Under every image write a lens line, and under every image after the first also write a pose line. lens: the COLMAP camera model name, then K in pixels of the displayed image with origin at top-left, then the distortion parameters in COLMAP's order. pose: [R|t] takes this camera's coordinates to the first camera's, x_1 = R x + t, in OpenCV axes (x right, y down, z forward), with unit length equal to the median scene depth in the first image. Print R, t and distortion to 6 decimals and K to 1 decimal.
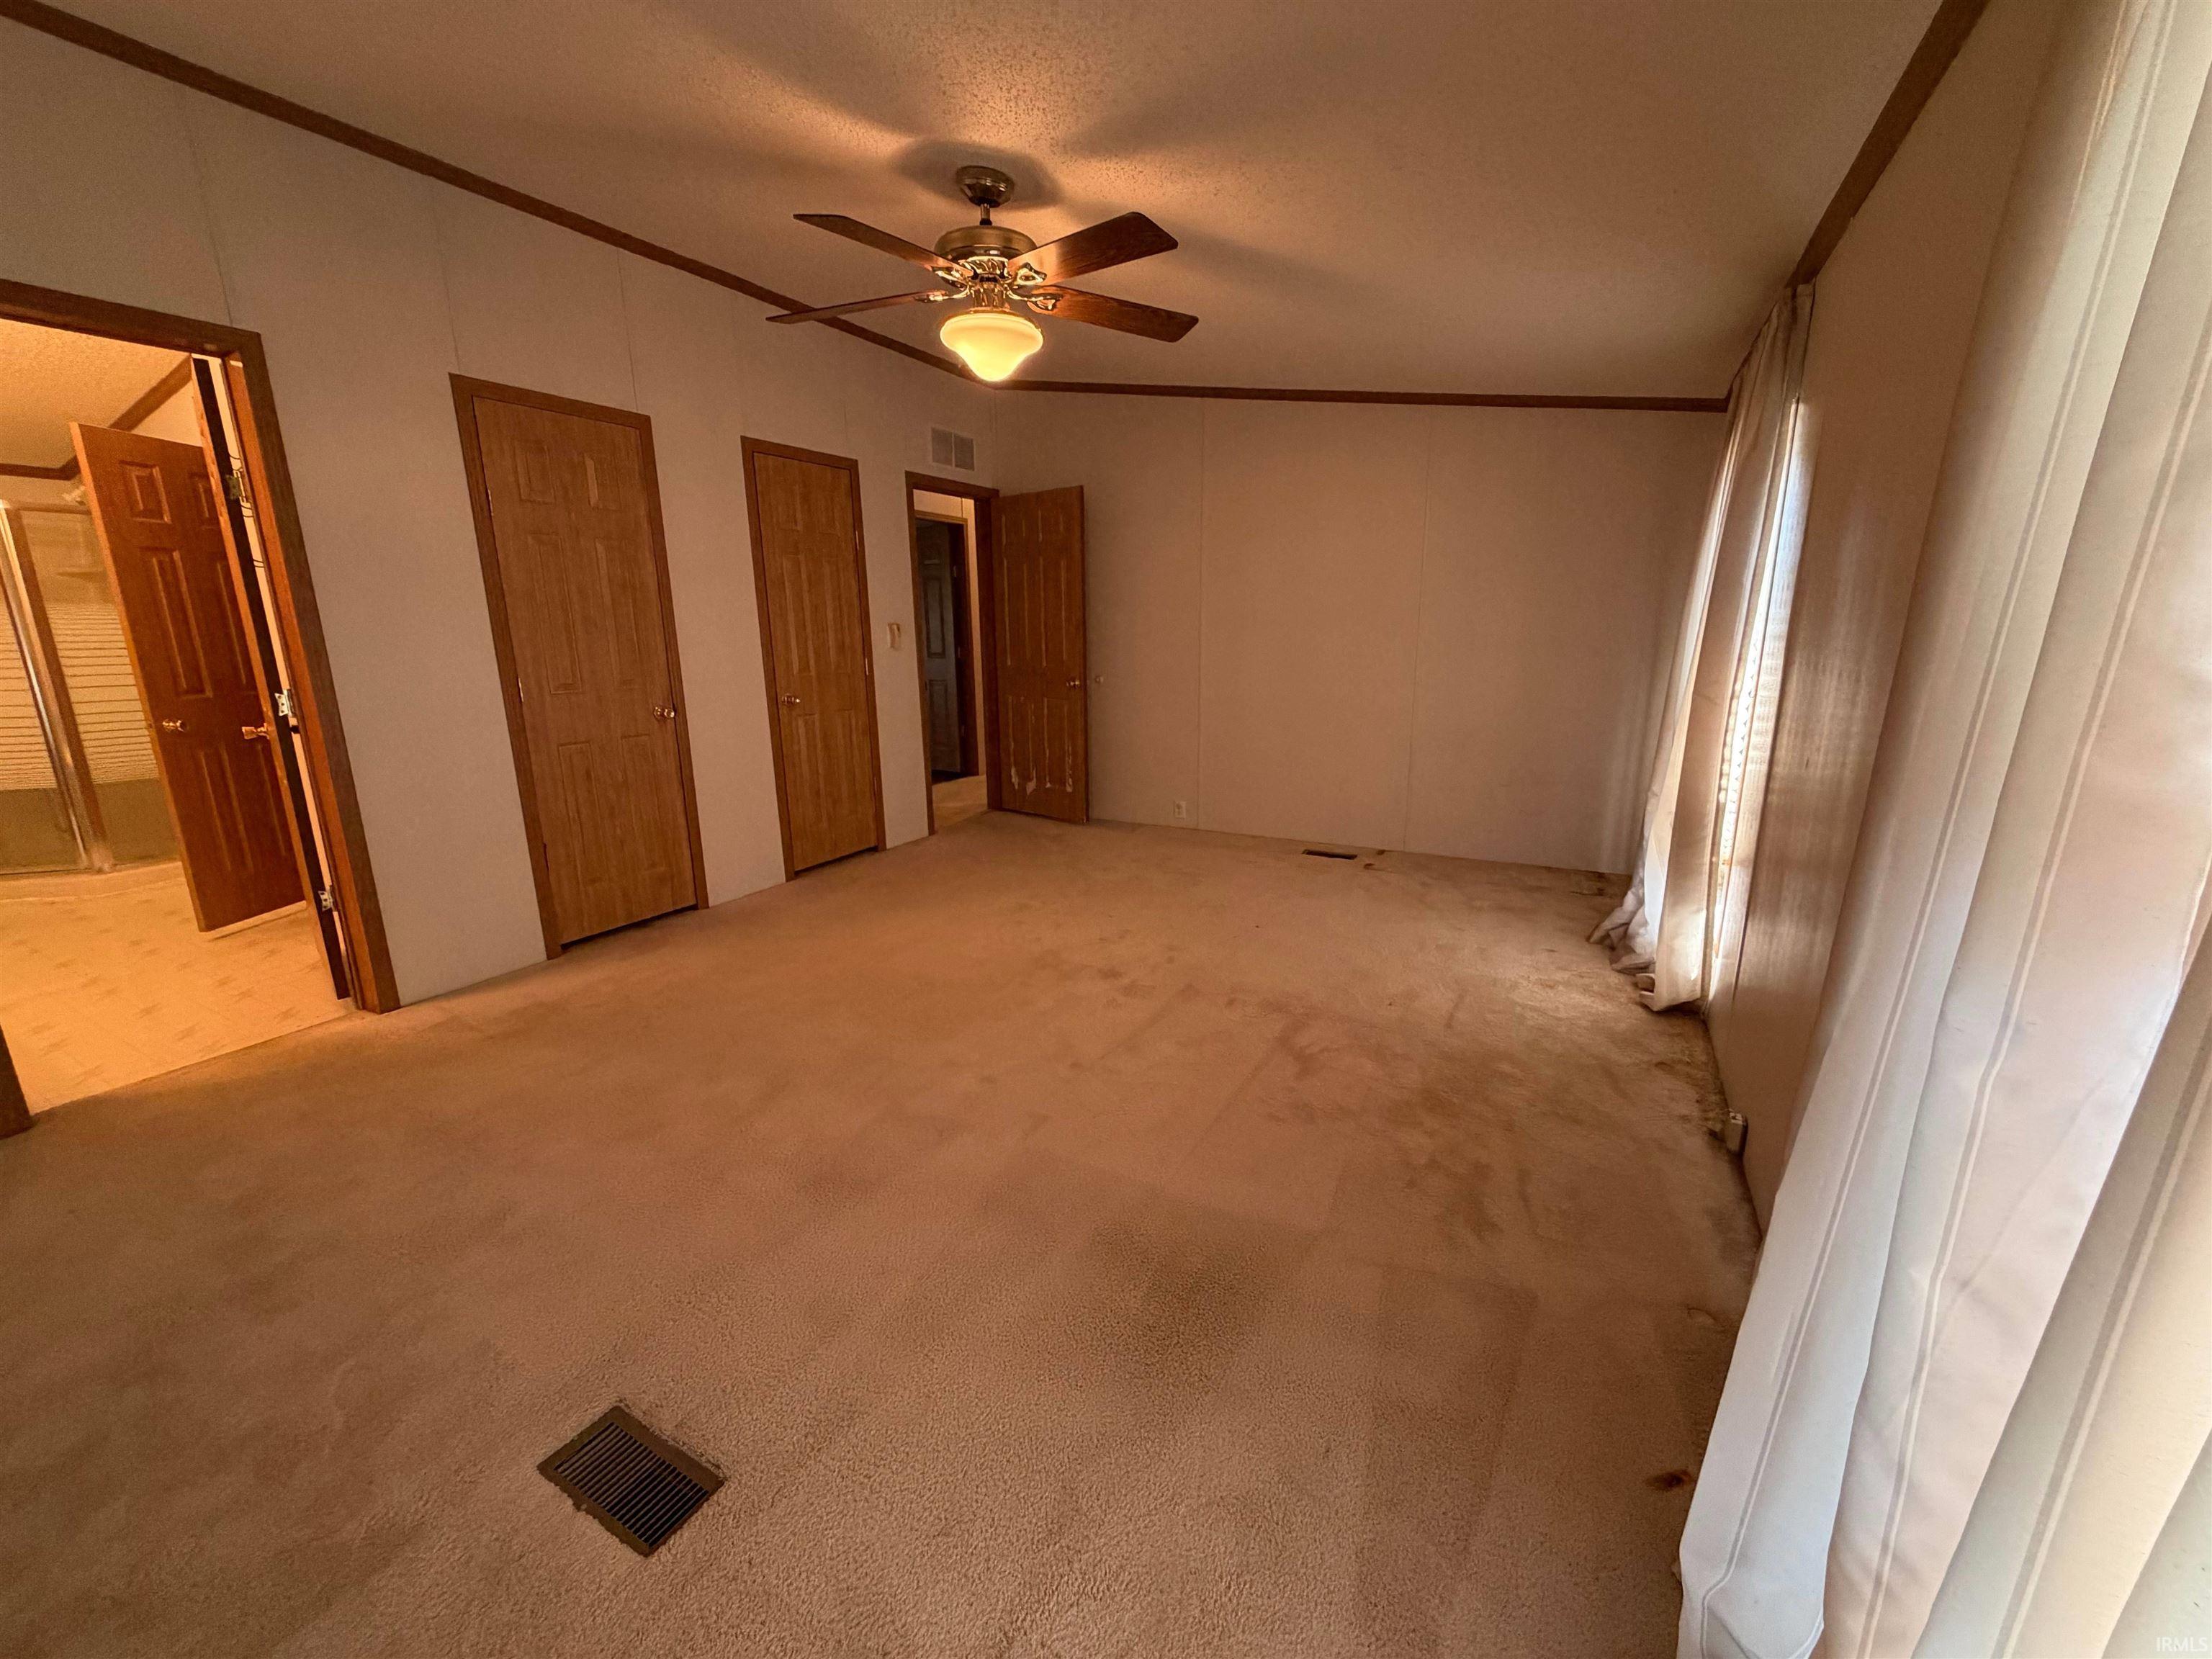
lens RADIAL K [[893.9, 0, 1091.7], [0, 893.9, 830.1], [0, 0, 1]] dist [-0.004158, -0.000478]
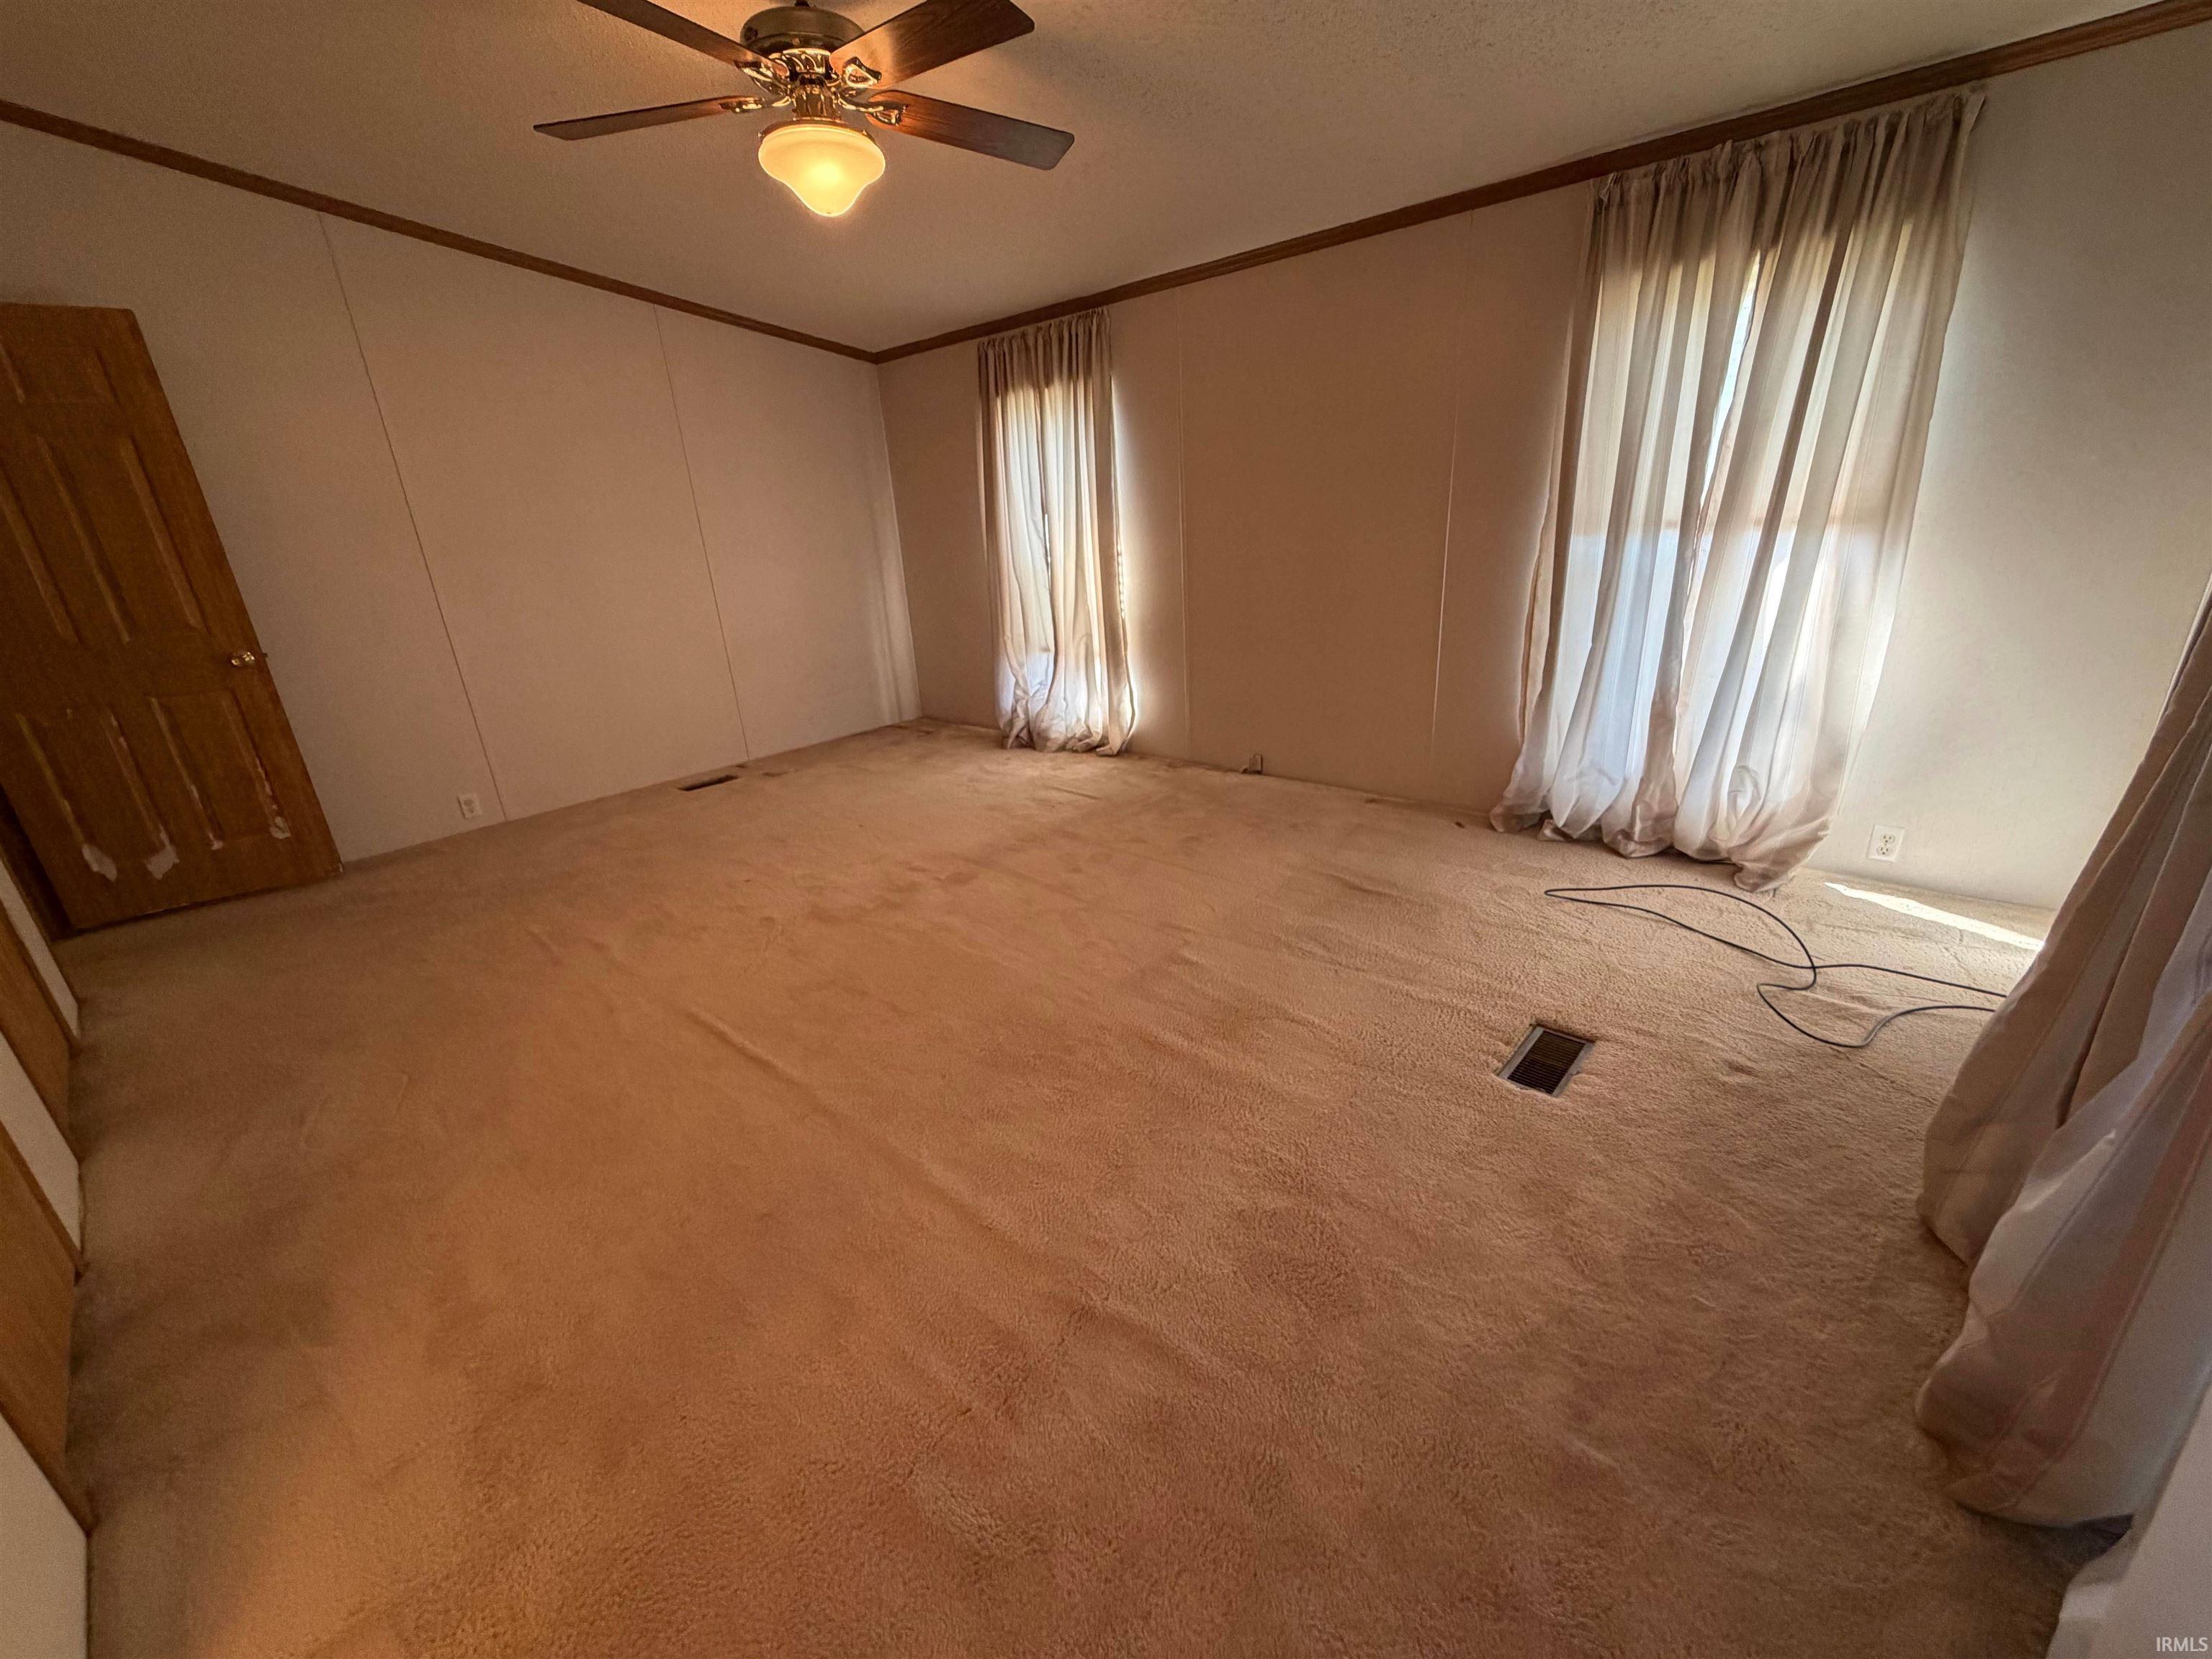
lens RADIAL K [[882.5, 0, 1097.8], [0, 882.5, 831.1], [0, 0, 1]] dist [-0.000128, 0.000074]
pose [[0.234313, -0.333815, 0.913053, -0.780858], [0.278353, 0.922914, 0.265988, -0.092311], [-0.931460, 0.191827, 0.309169, 0.500272]]
